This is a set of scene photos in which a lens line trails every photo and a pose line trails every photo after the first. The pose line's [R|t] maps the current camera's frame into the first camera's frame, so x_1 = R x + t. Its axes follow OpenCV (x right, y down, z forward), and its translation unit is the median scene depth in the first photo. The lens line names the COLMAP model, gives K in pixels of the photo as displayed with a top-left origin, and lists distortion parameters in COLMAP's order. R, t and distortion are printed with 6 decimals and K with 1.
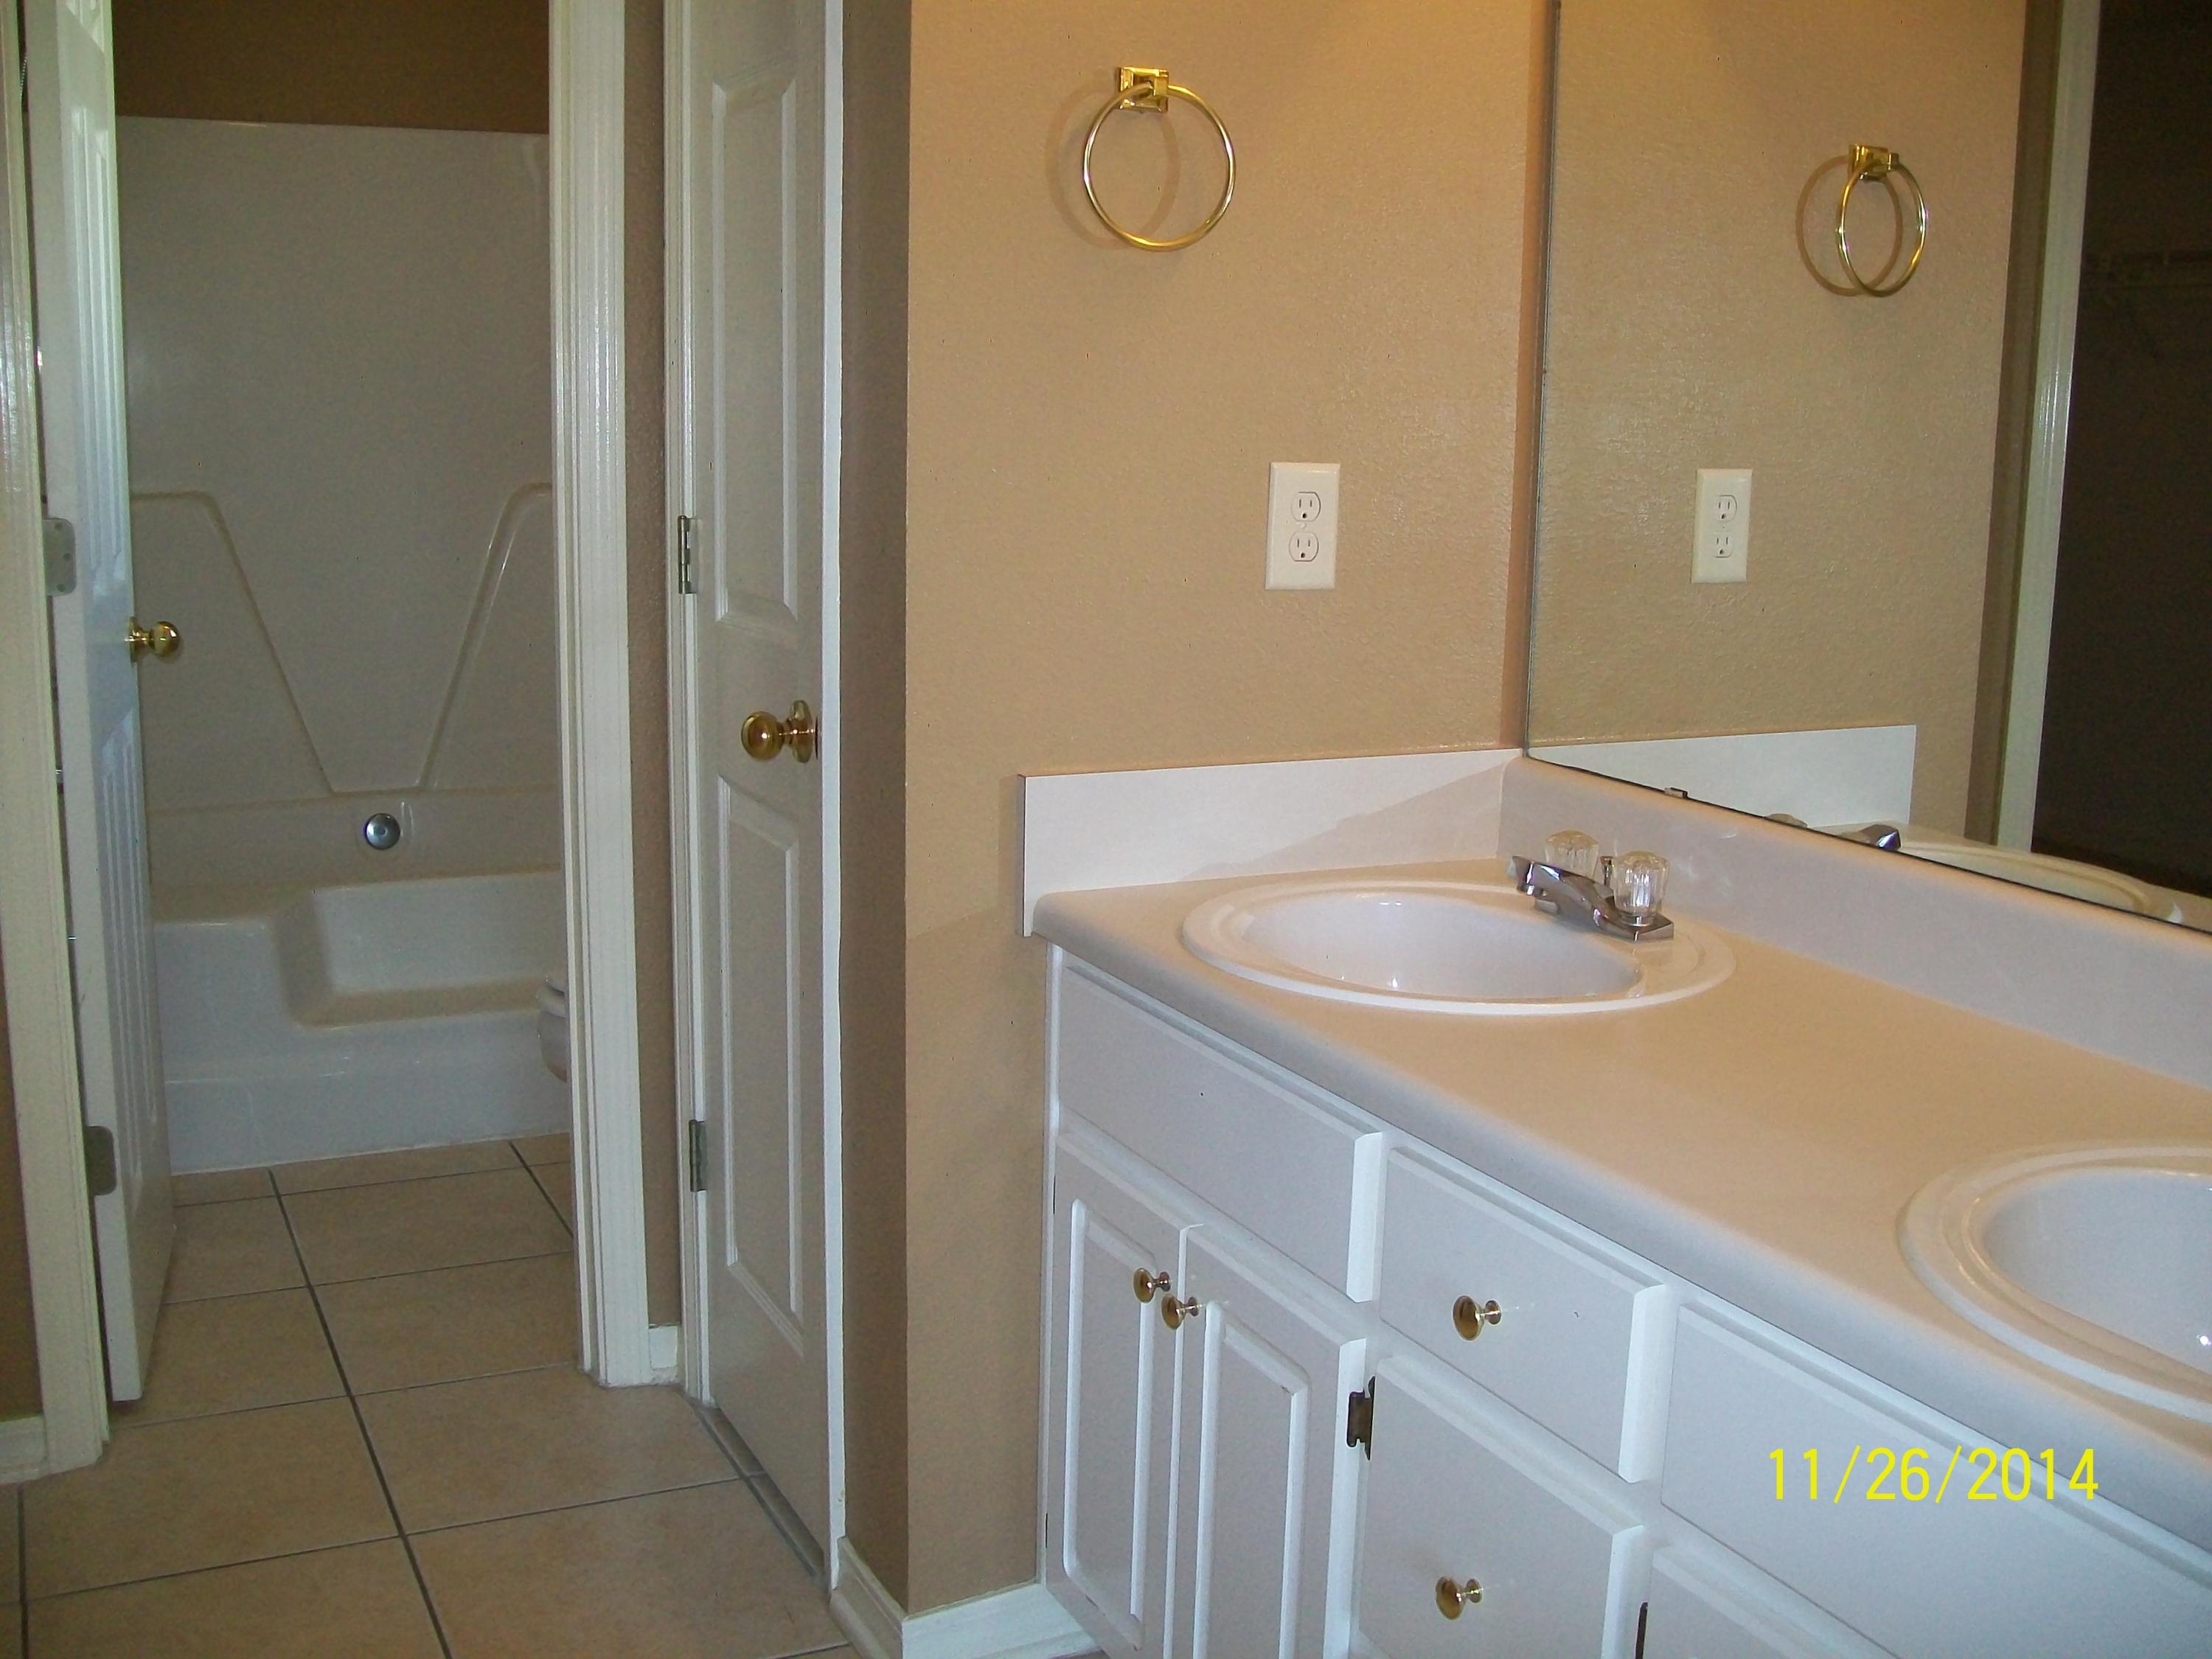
lens RADIAL K [[2254.3, 0, 1105.8], [0, 2254.3, 846.5], [0, 0, 1]] dist [-0.208720, 0.161318]
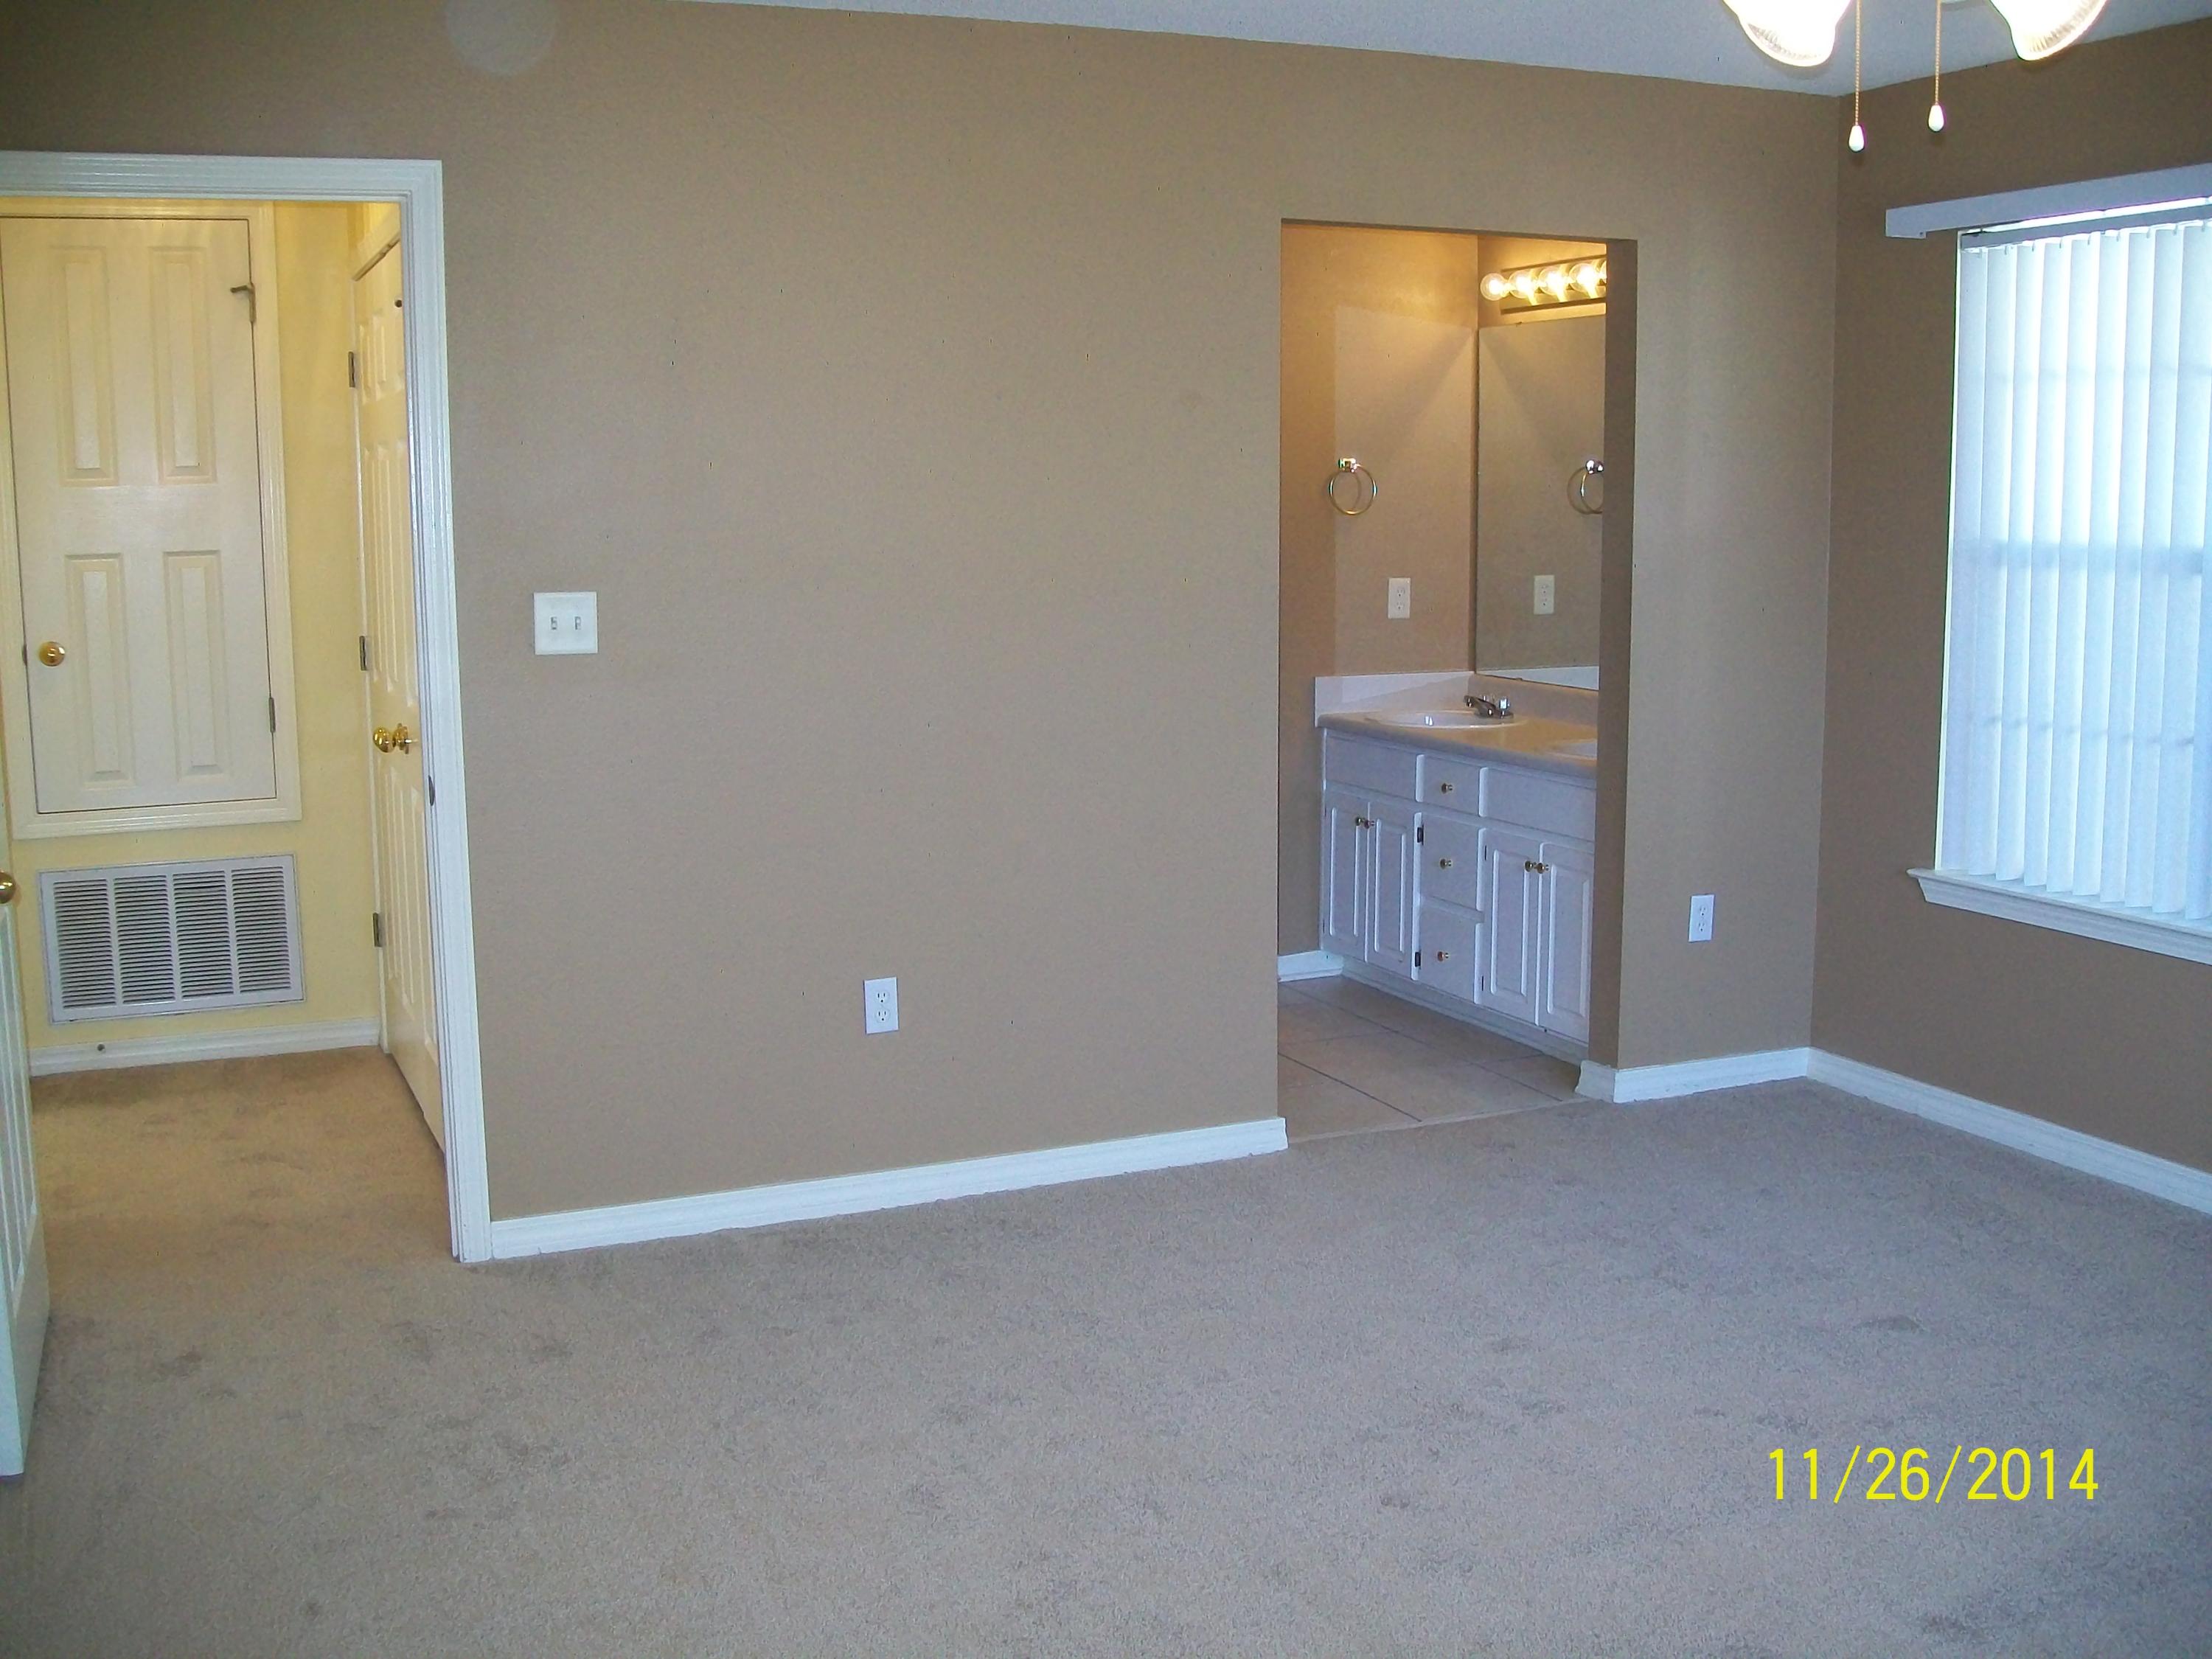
lens RADIAL K [[2223.5, 0, 1106.0], [0, 2223.5, 829.5], [0, 0, 1]] dist [-0.207767, 0.183970]
pose [[0.998763, -0.016251, -0.047000, -0.170132], [0.014119, 0.998872, -0.045343, 0.295170], [0.047684, 0.044623, 0.997865, -1.960677]]
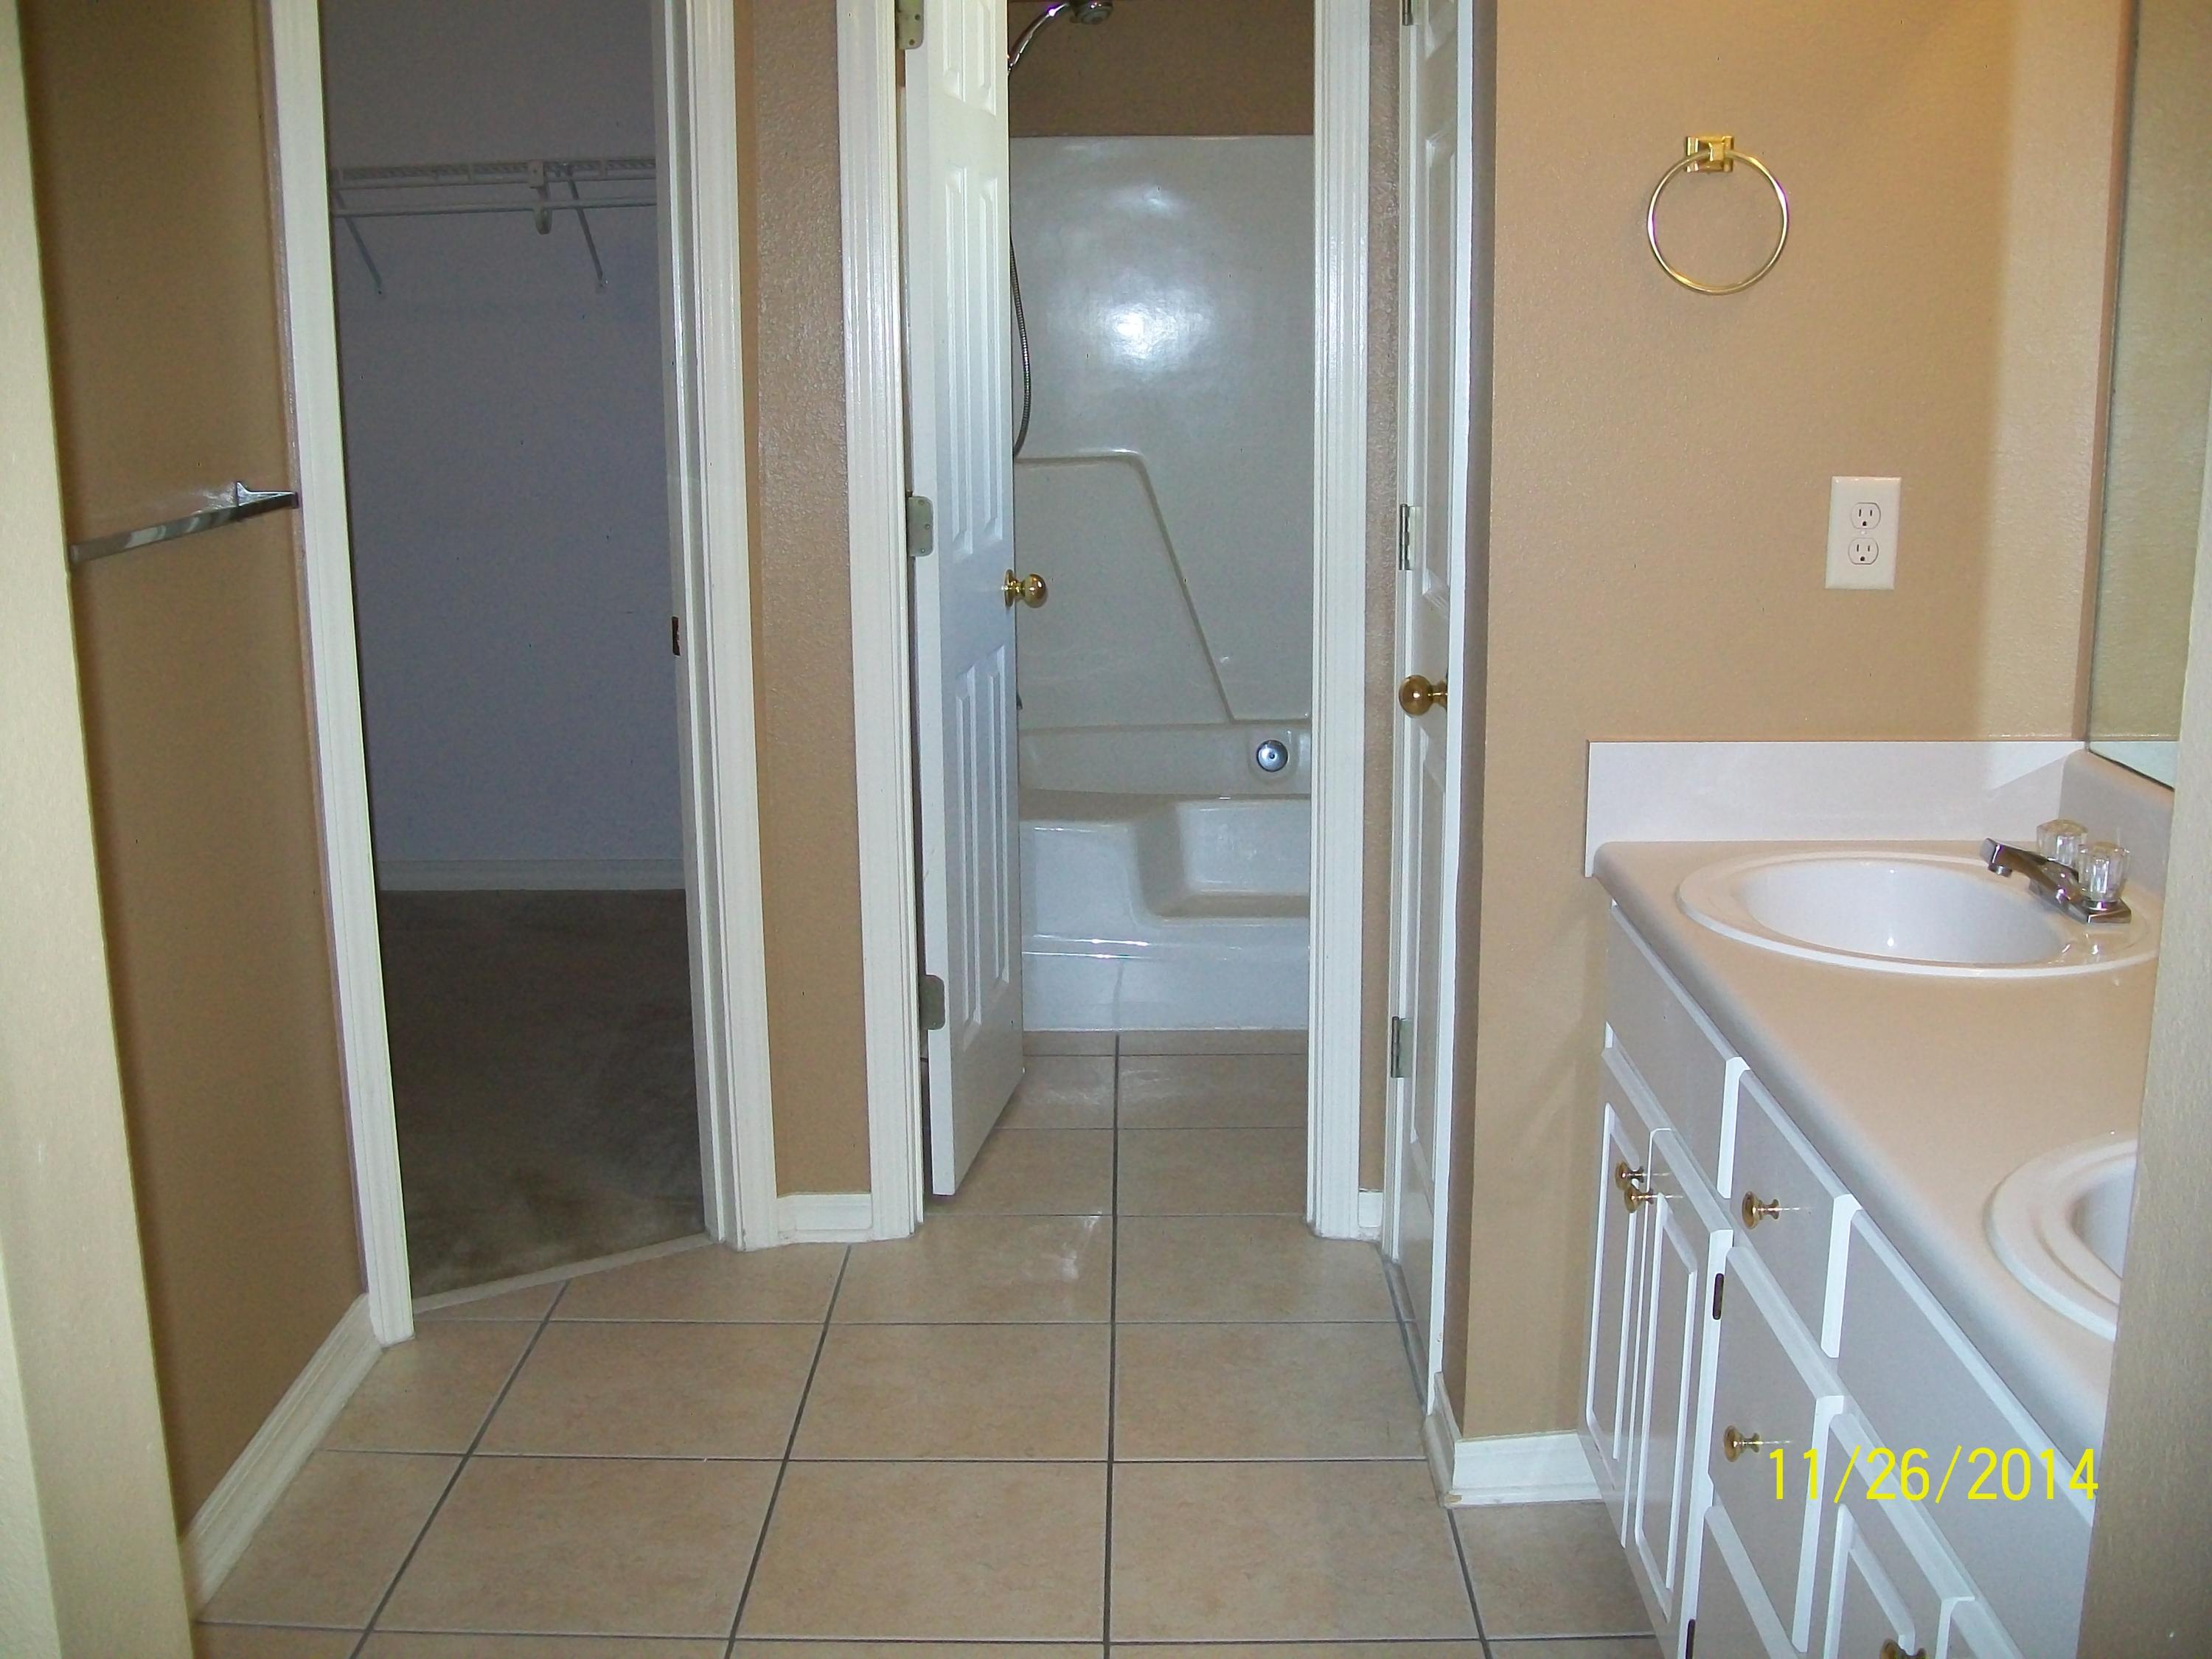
lens RADIAL K [[2223.5, 0, 1106.0], [0, 2223.5, 829.5], [0, 0, 1]] dist [-0.207767, 0.183970]
pose [[0.891800, 0.071491, -0.446746, 0.230635], [-0.062157, 0.997434, 0.035536, -0.009145], [0.448140, -0.003922, 0.893955, -0.133044]]
